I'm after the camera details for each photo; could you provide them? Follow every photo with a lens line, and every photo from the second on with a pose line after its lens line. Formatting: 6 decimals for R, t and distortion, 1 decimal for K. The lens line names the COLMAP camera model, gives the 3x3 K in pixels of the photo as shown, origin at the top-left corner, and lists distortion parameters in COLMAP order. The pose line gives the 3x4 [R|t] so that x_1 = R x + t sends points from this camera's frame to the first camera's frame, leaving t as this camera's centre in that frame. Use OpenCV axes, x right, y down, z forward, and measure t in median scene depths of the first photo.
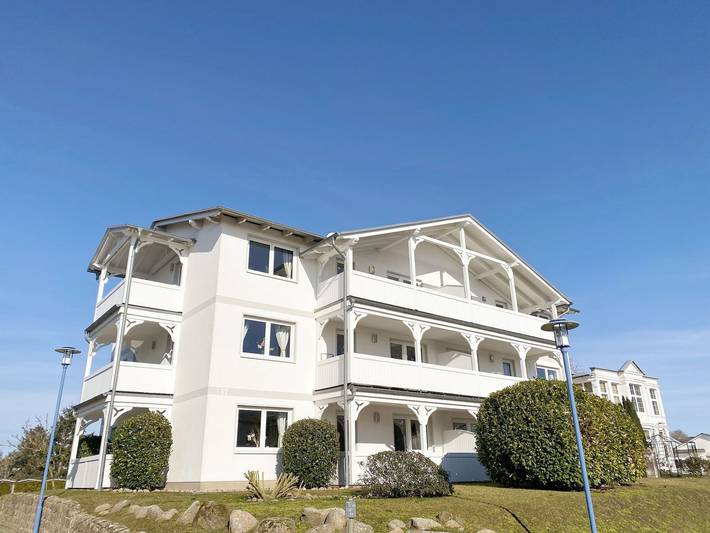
lens RADIAL K [[518.0, 0, 355.0], [0, 518.0, 266.5], [0, 0, 1]] dist [-0.032696, -0.001157]
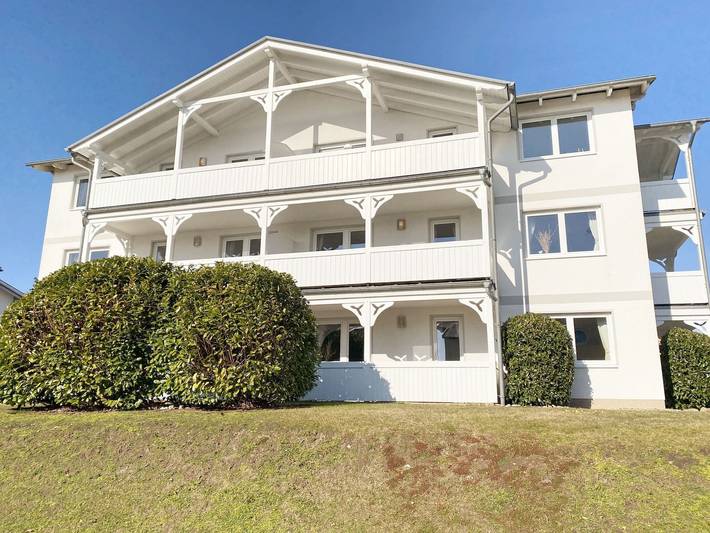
lens RADIAL K [[536.7, 0, 355.0], [0, 536.7, 266.5], [0, 0, 1]] dist [0.075429, -0.000558]
pose [[0.602603, -0.161311, -0.781568, 0.738989], [0.284172, 0.958537, 0.021265, 0.194499], [0.745732, -0.234914, 0.623457, 0.501565]]
